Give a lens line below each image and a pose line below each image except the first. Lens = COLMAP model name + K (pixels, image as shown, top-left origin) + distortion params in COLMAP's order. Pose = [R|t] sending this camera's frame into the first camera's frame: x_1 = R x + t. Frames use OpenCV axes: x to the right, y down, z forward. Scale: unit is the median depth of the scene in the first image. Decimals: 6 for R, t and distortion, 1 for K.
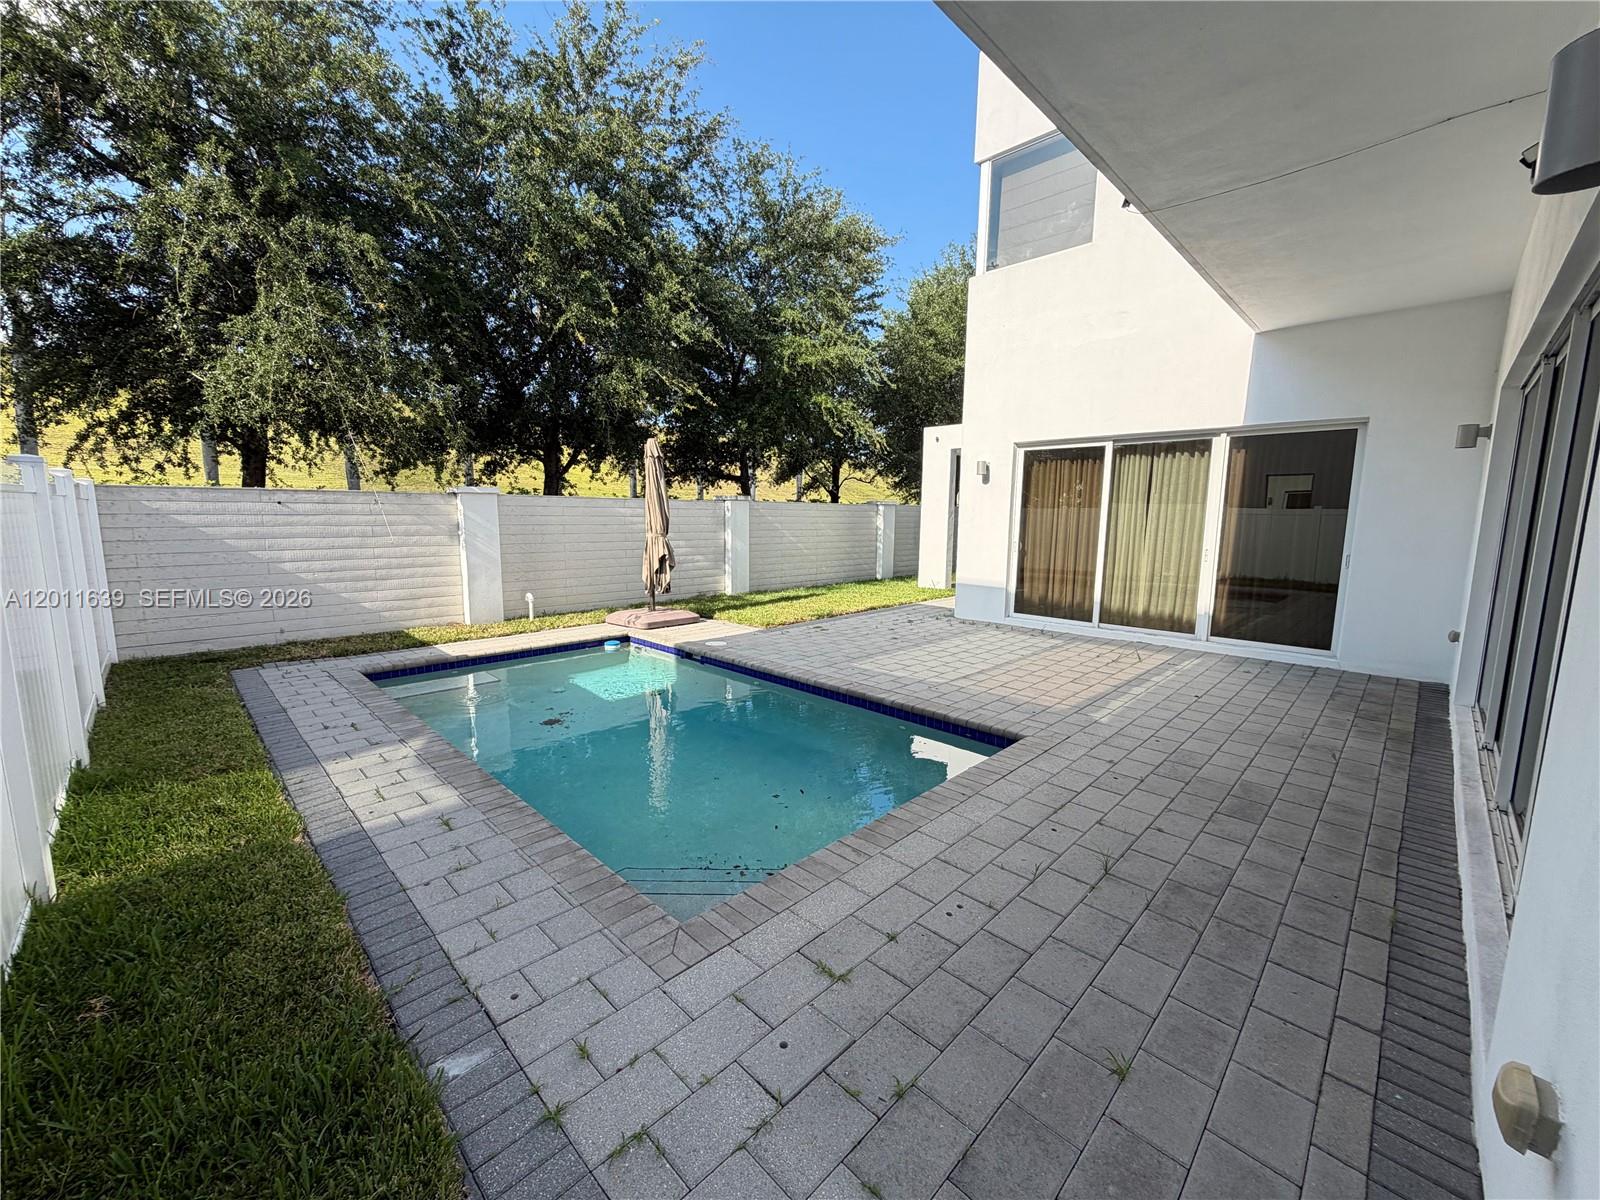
lens RADIAL K [[625.9, 0, 798.5], [0, 625.9, 594.9], [0, 0, 1]] dist [0.012428, 0.000104]
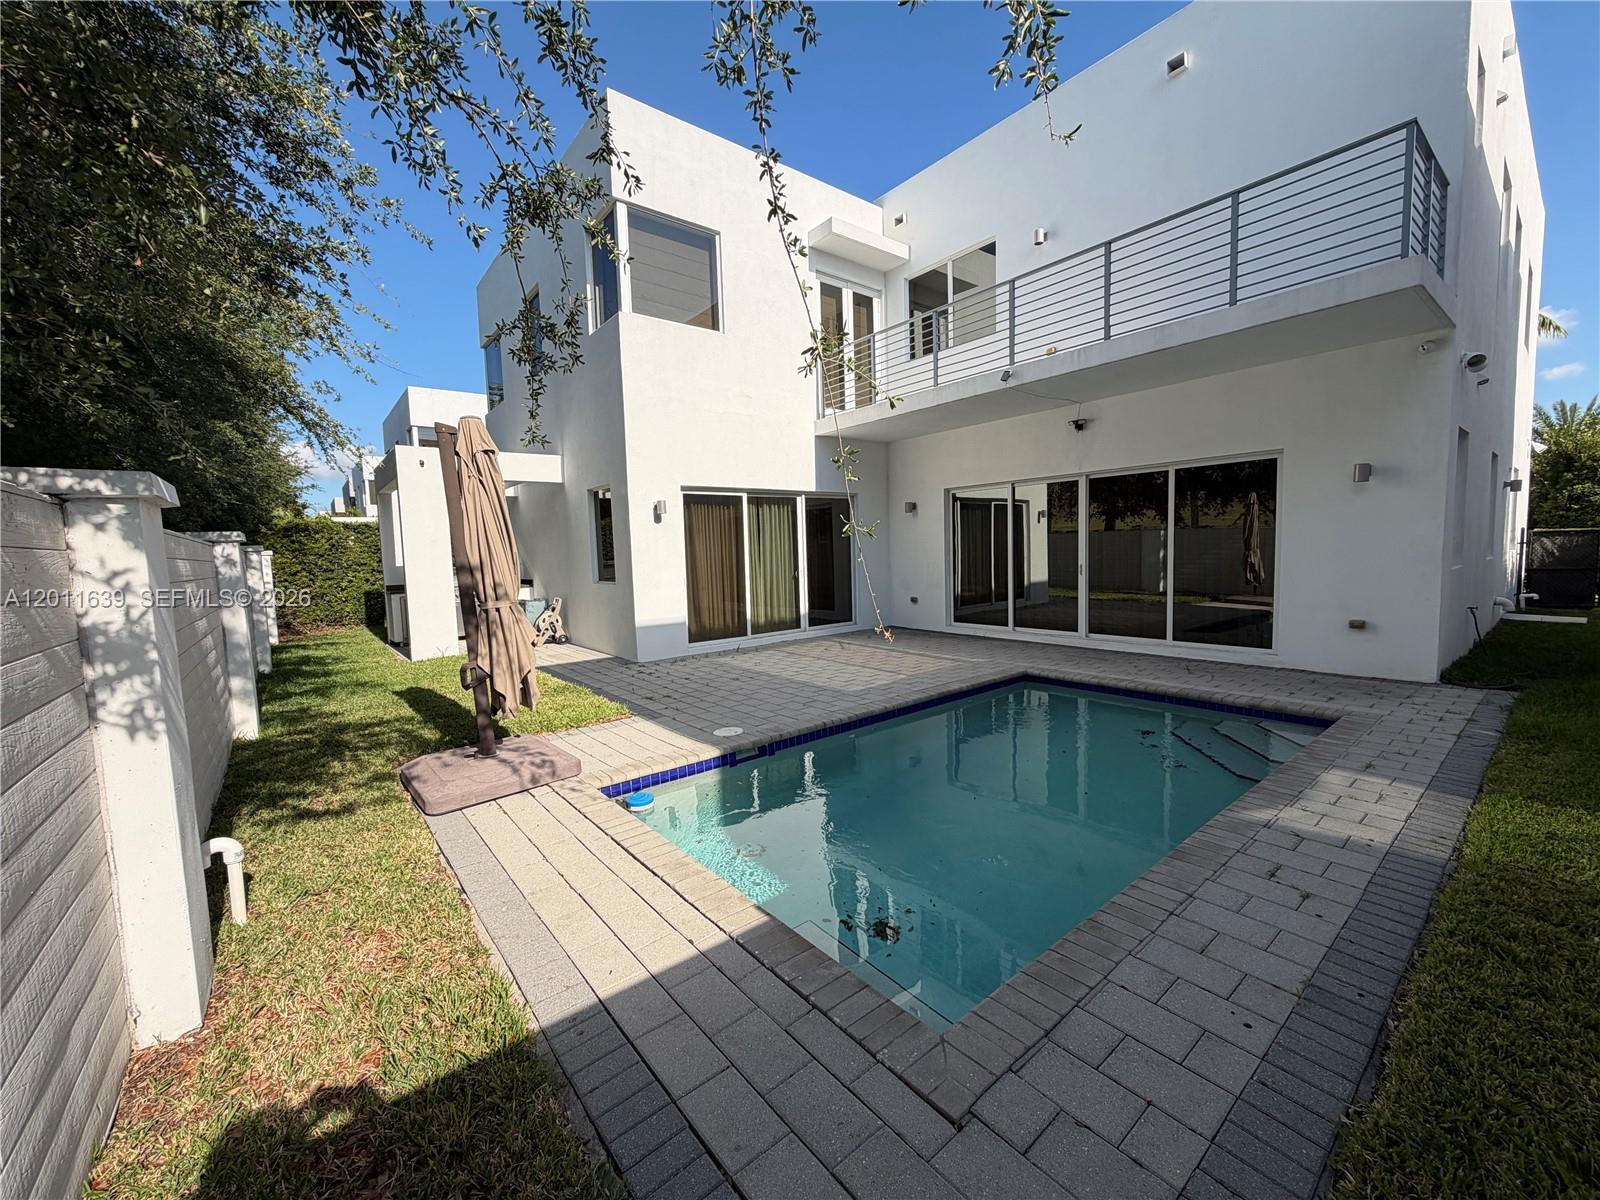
lens RADIAL K [[625.9, 0, 798.5], [0, 625.9, 594.9], [0, 0, 1]] dist [0.012428, 0.000104]
pose [[0.113521, -0.085848, 0.989820, -0.802798], [0.163722, 0.984257, 0.066588, -0.109919], [-0.979953, 0.154496, 0.125789, 0.791189]]
